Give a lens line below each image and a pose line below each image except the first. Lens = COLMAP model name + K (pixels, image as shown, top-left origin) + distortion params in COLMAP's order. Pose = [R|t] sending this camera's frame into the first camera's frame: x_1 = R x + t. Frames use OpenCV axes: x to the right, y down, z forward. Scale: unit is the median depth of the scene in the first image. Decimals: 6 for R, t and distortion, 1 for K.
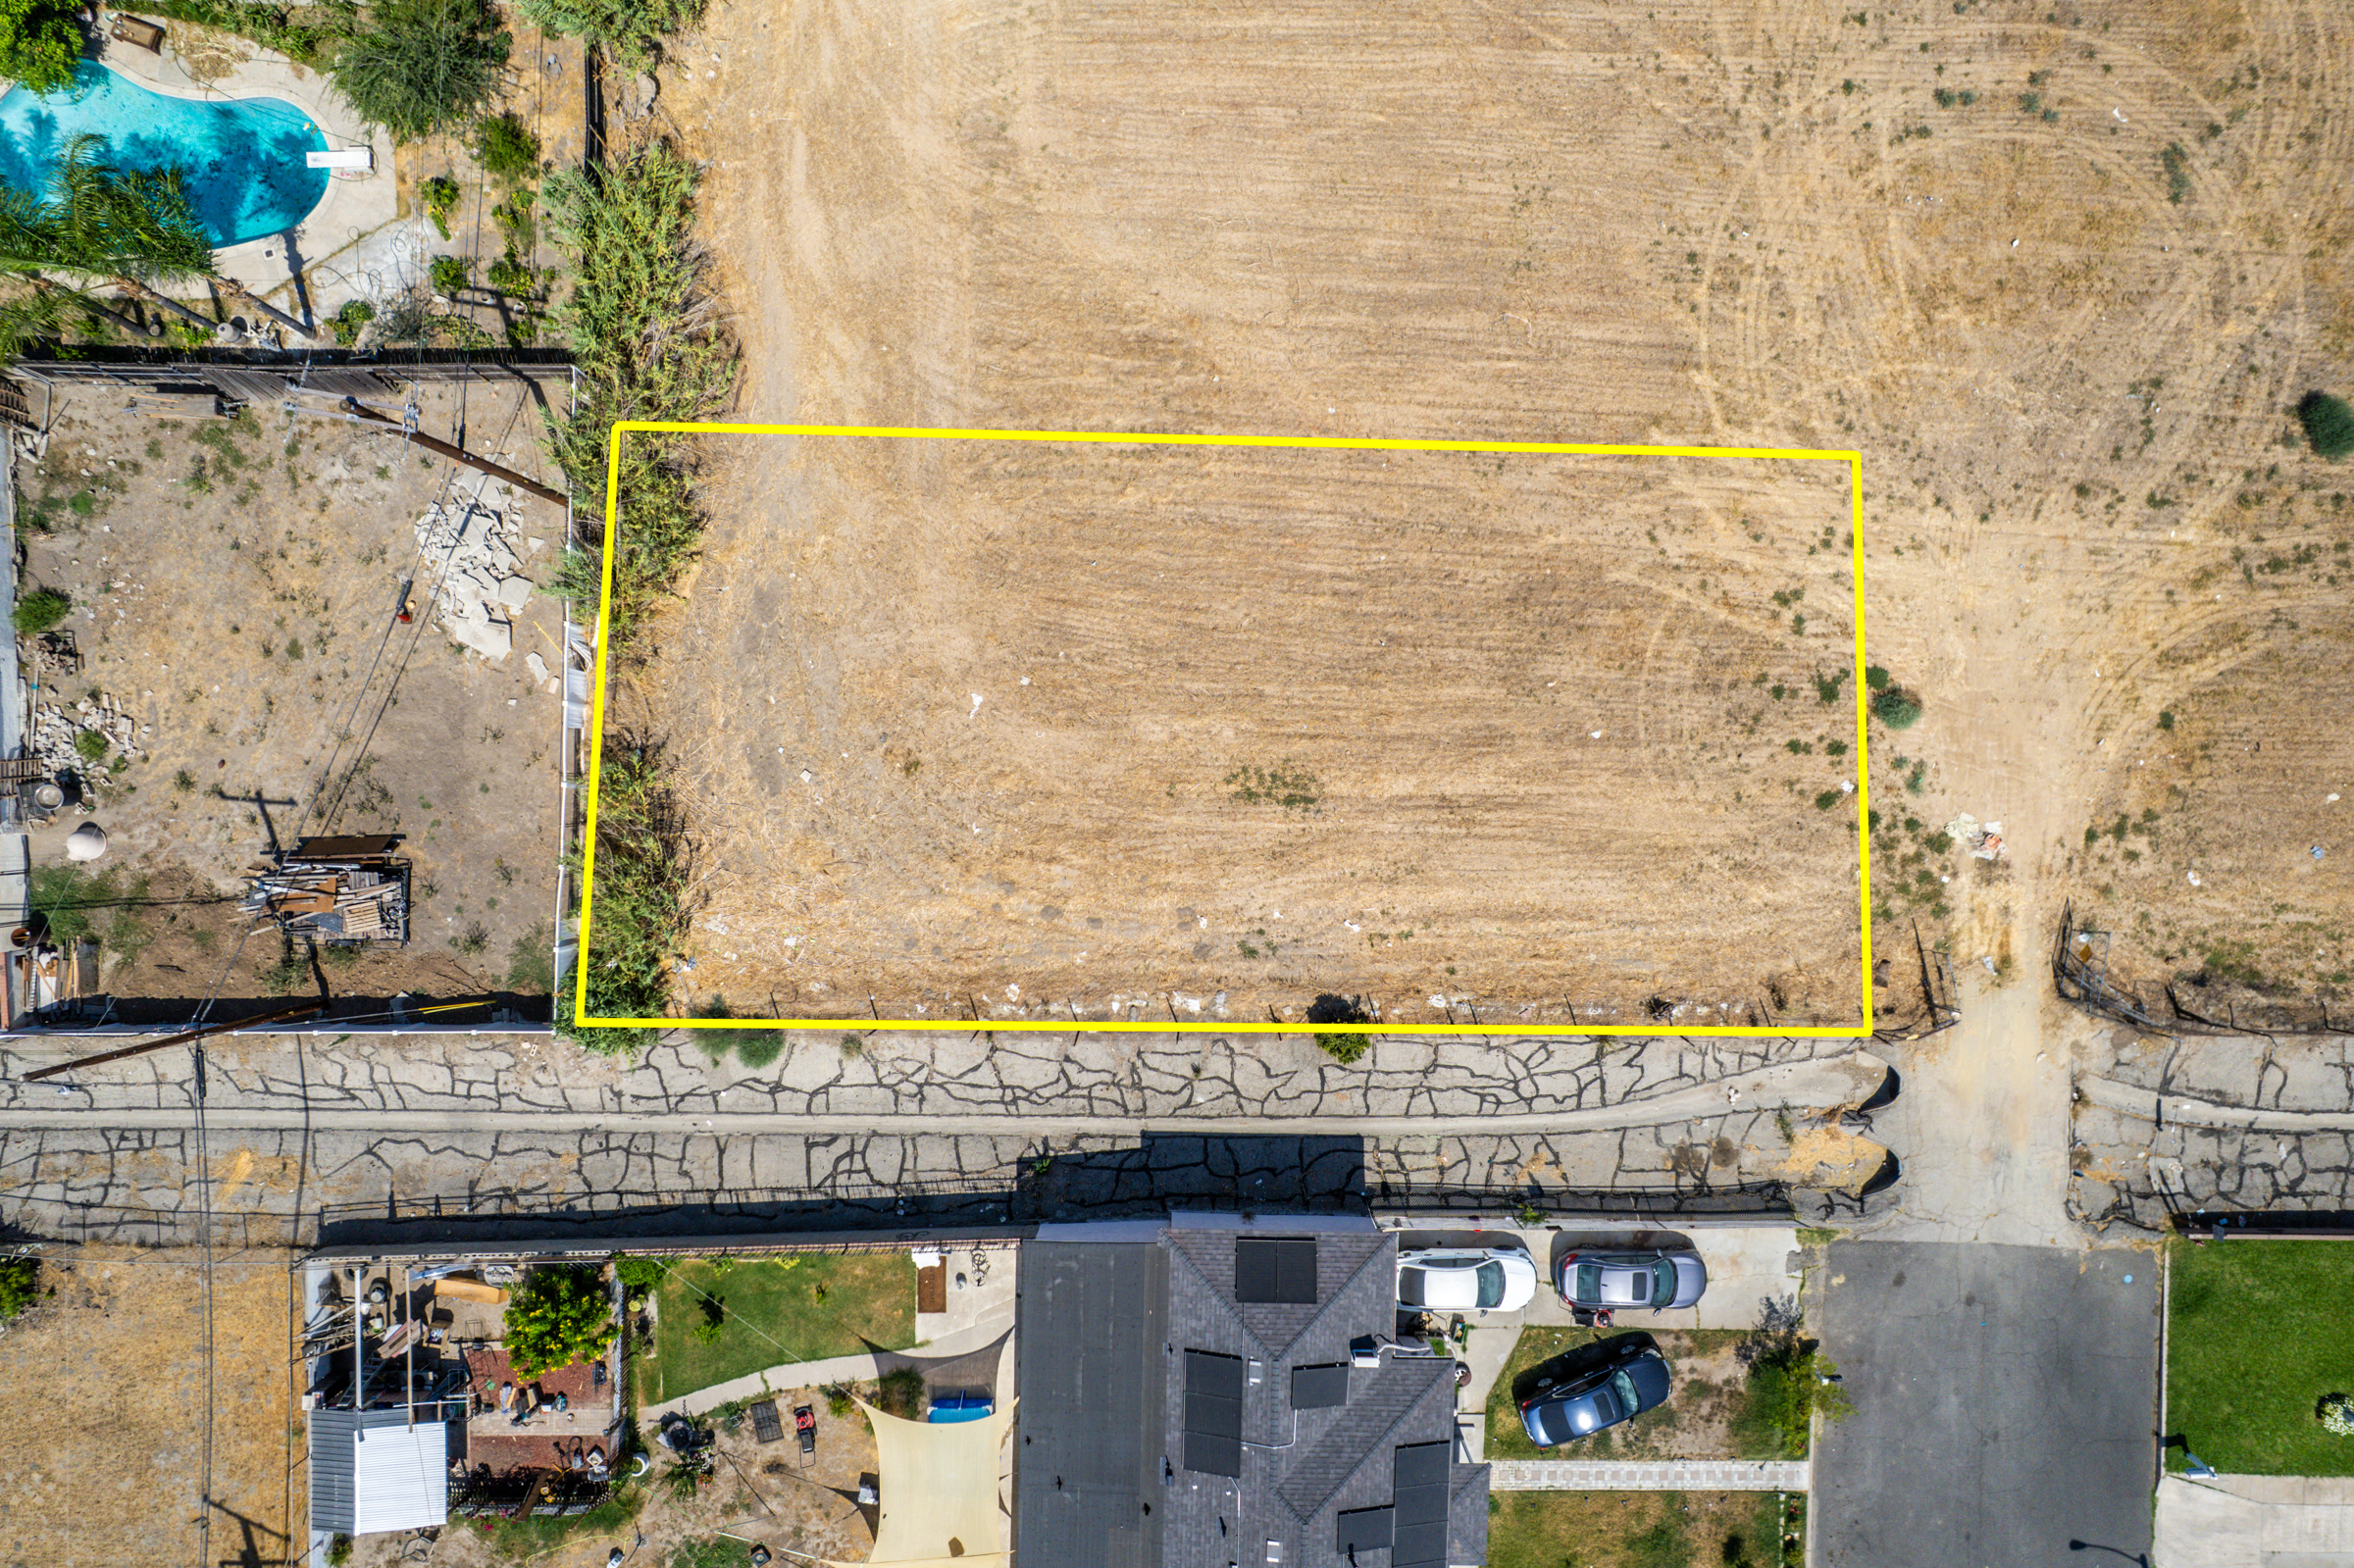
lens RADIAL K [[1509.5, 0, 1186.9], [0, 1509.5, 798.9], [0, 0, 1]] dist [-0.083856, 0.075412]
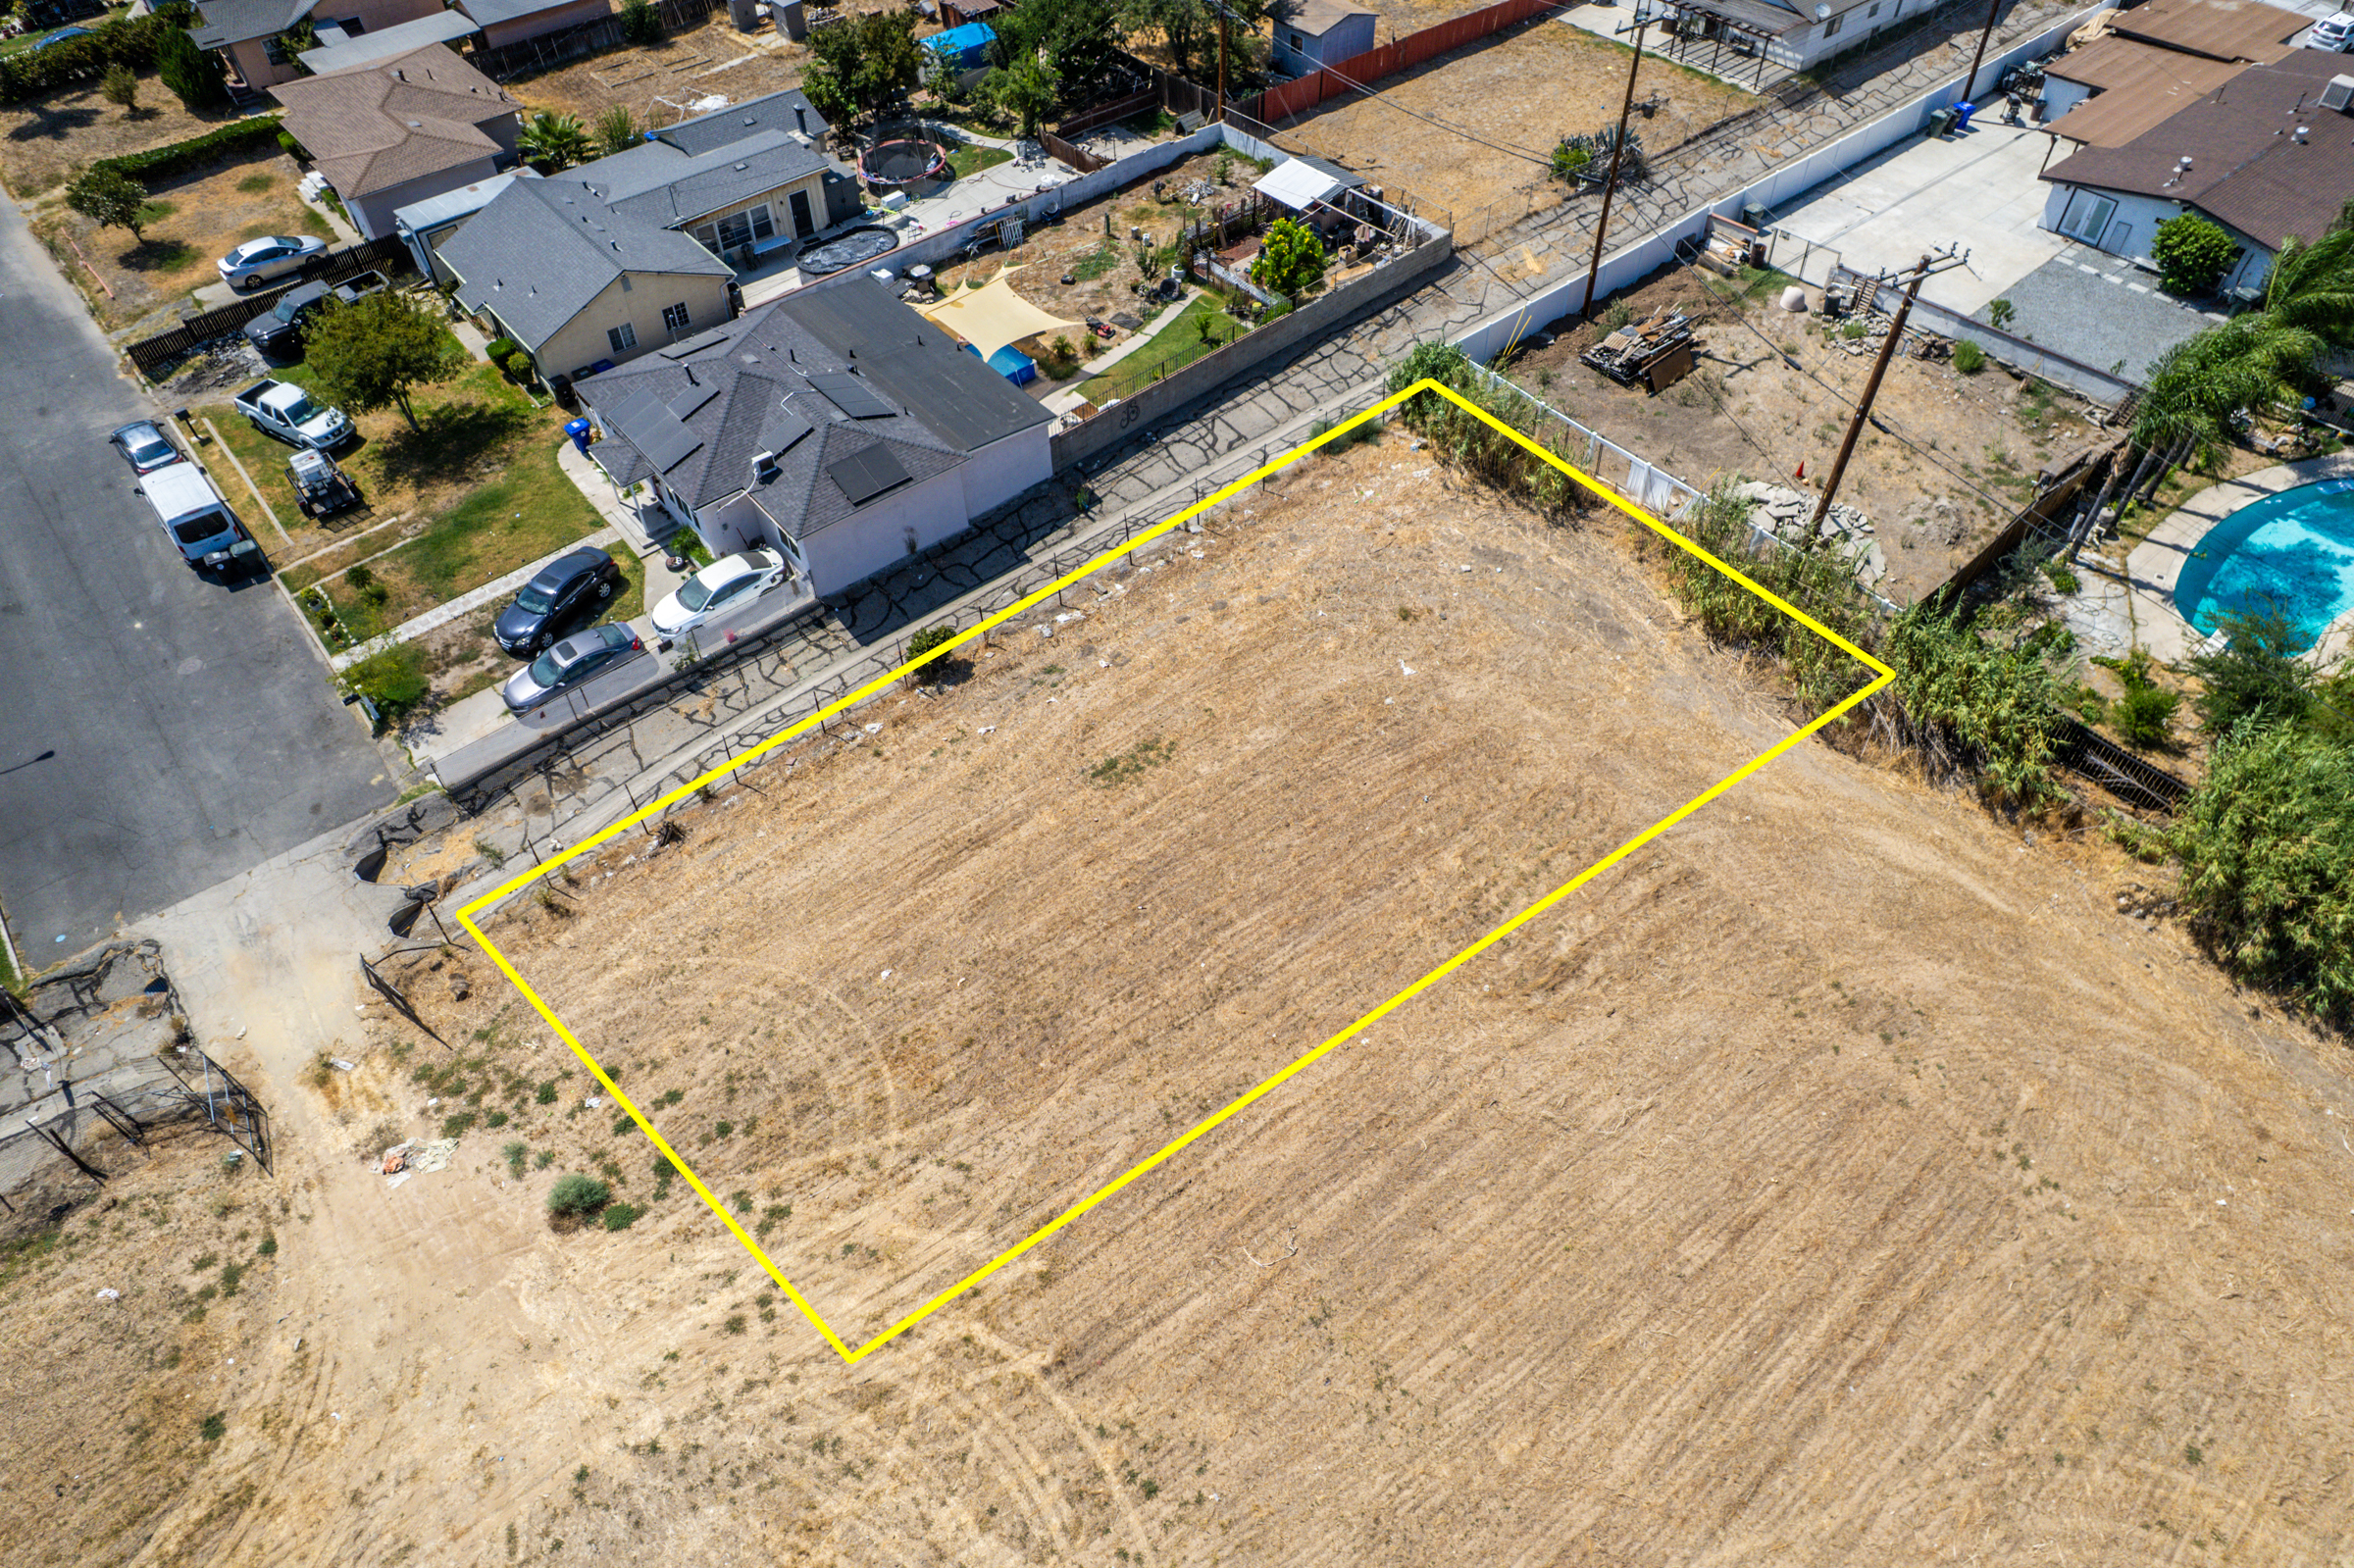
lens RADIAL K [[1509.5, 0, 1186.9], [0, 1509.5, 798.9], [0, 0, 1]] dist [-0.083856, 0.075412]
pose [[-0.758795, 0.495370, -0.422893, 0.457246], [-0.651060, -0.558195, 0.514333, -0.547617], [0.018728, 0.665602, 0.746072, 0.281726]]
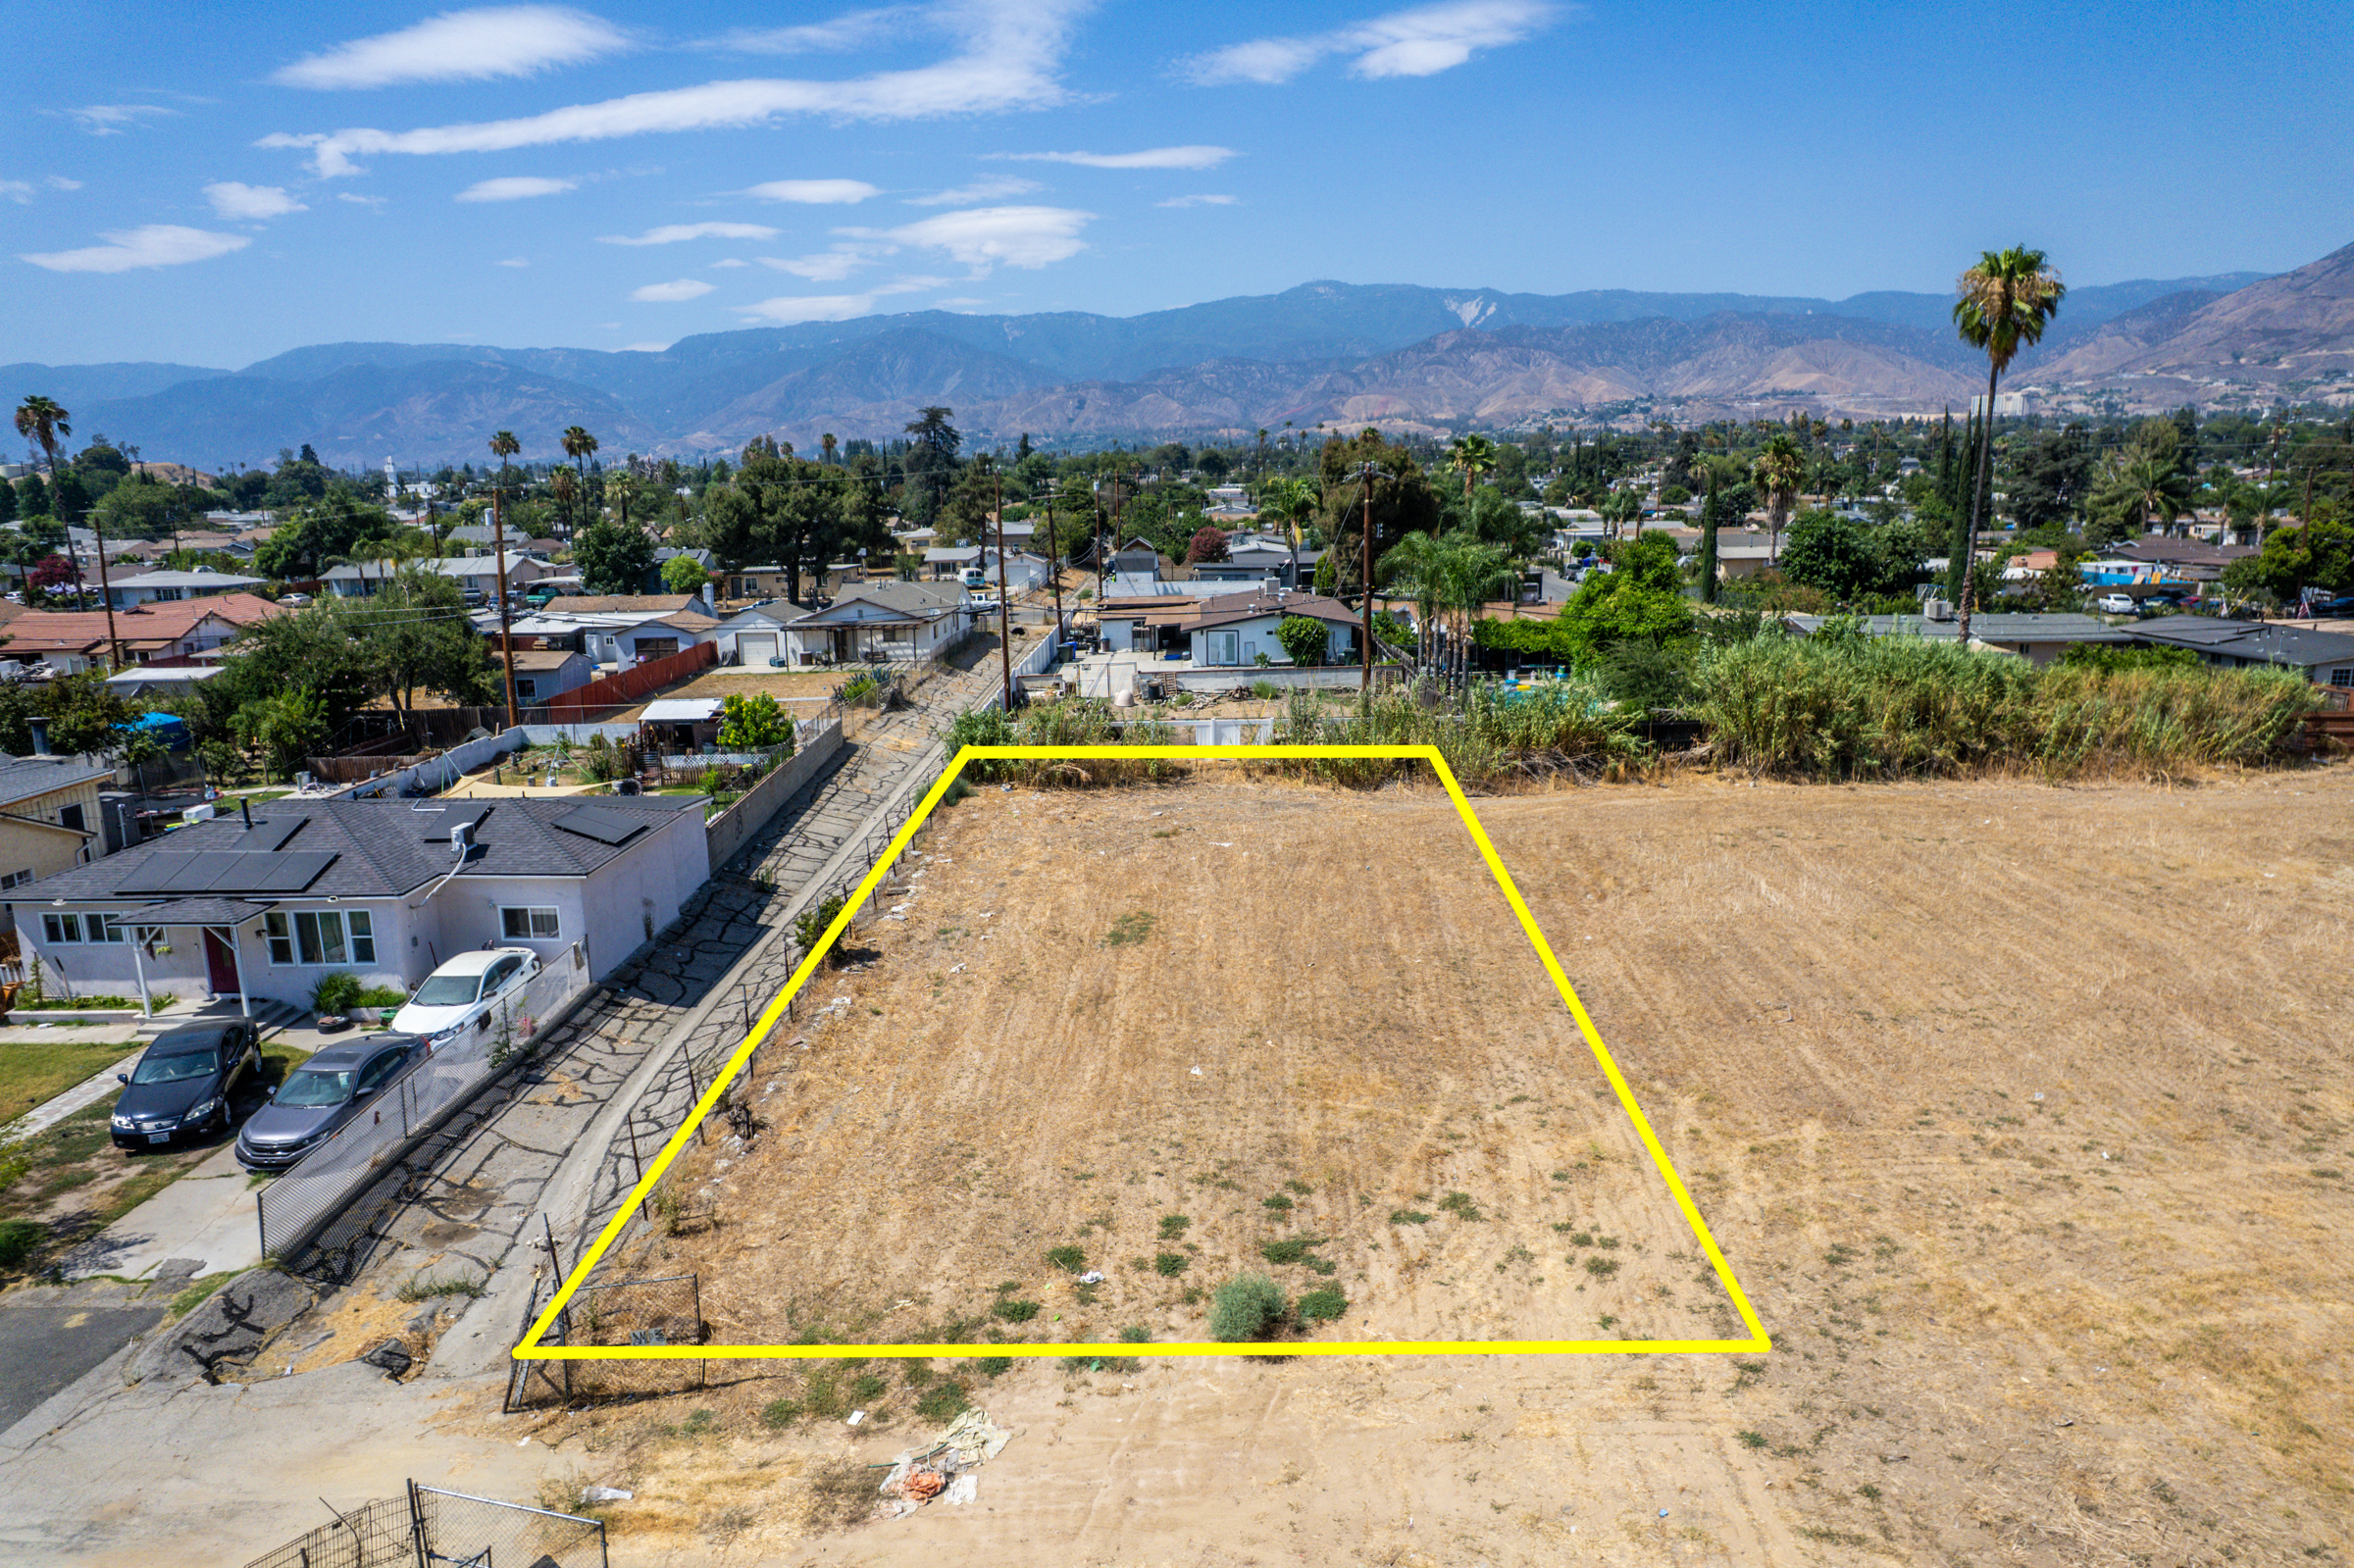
lens RADIAL K [[1509.5, 0, 1186.9], [0, 1509.5, 798.9], [0, 0, 1]] dist [-0.083856, 0.075412]
pose [[-0.000849, 0.212876, -0.977079, 0.881010], [-0.999787, 0.019949, 0.005215, -0.044539], [0.020601, 0.976876, 0.212813, 0.742623]]
